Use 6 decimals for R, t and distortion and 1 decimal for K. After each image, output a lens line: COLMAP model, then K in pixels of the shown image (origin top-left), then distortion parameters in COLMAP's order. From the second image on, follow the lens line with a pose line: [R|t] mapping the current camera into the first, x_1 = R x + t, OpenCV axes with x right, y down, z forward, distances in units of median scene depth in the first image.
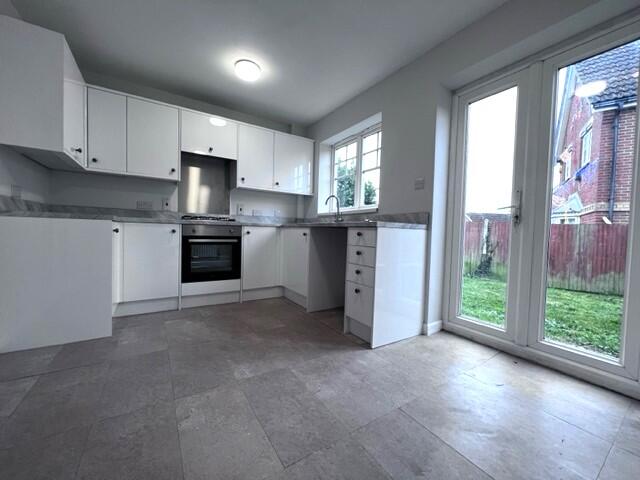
lens RADIAL K [[253.6, 0, 319.6], [0, 253.6, 238.2], [0, 0, 1]] dist [0.001532, 0.000603]
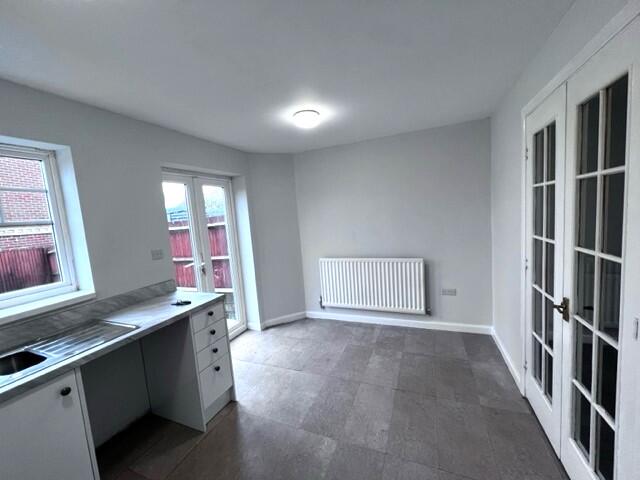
lens RADIAL K [[253.6, 0, 320.7], [0, 253.6, 238.5], [0, 0, 1]] dist [0.001532, 0.000603]
pose [[-0.553968, -0.069916, 0.829597, -1.030103], [0.090876, 0.985435, 0.143733, -0.476369], [-0.827564, 0.155014, -0.539545, 1.340406]]
